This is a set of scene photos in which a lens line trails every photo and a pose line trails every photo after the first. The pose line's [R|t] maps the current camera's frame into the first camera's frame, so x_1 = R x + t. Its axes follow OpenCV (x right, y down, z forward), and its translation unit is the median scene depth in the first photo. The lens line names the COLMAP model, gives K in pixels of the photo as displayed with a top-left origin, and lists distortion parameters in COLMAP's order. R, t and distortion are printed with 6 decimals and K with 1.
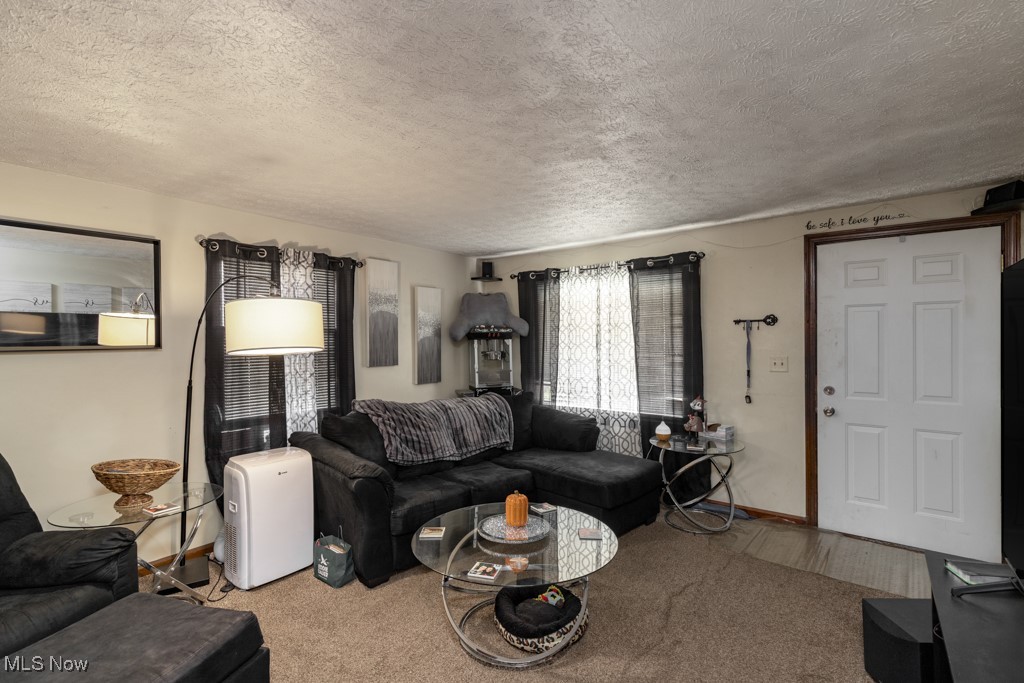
lens RADIAL K [[472.0, 0, 512.0], [0, 472.0, 341.5], [0, 0, 1]] dist [0.002914, 0.000216]
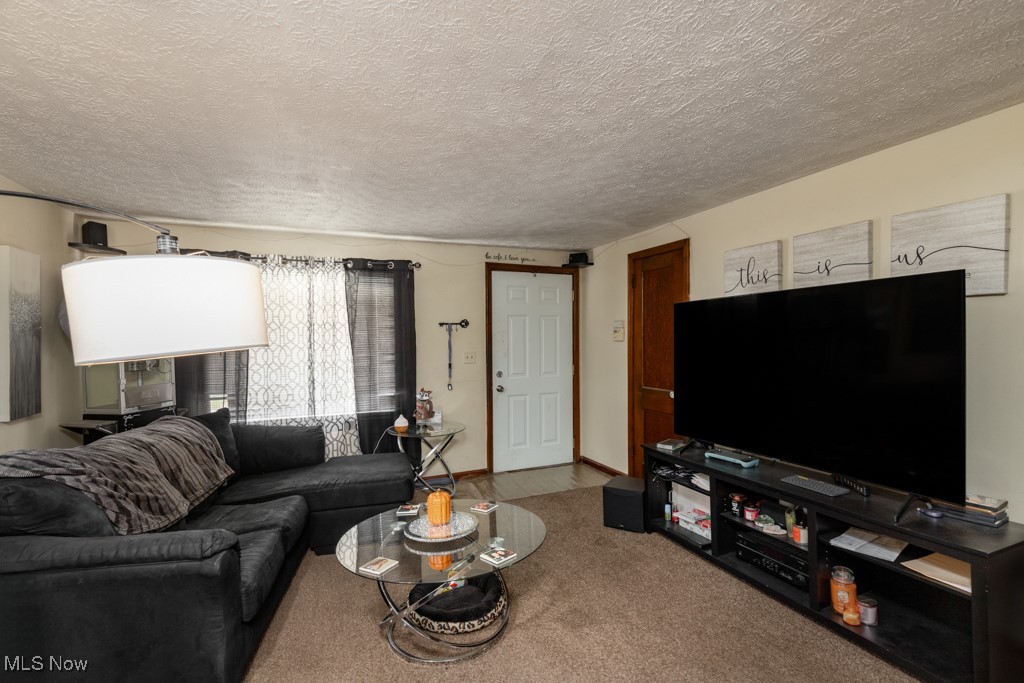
lens RADIAL K [[489.9, 0, 512.0], [0, 489.9, 341.5], [0, 0, 1]] dist [-0.001169, -0.000202]
pose [[0.460591, -0.005926, 0.887593, -0.516962], [0.013697, 0.999906, -0.000432, 0.005341], [-0.887507, 0.012356, 0.460629, 0.239355]]
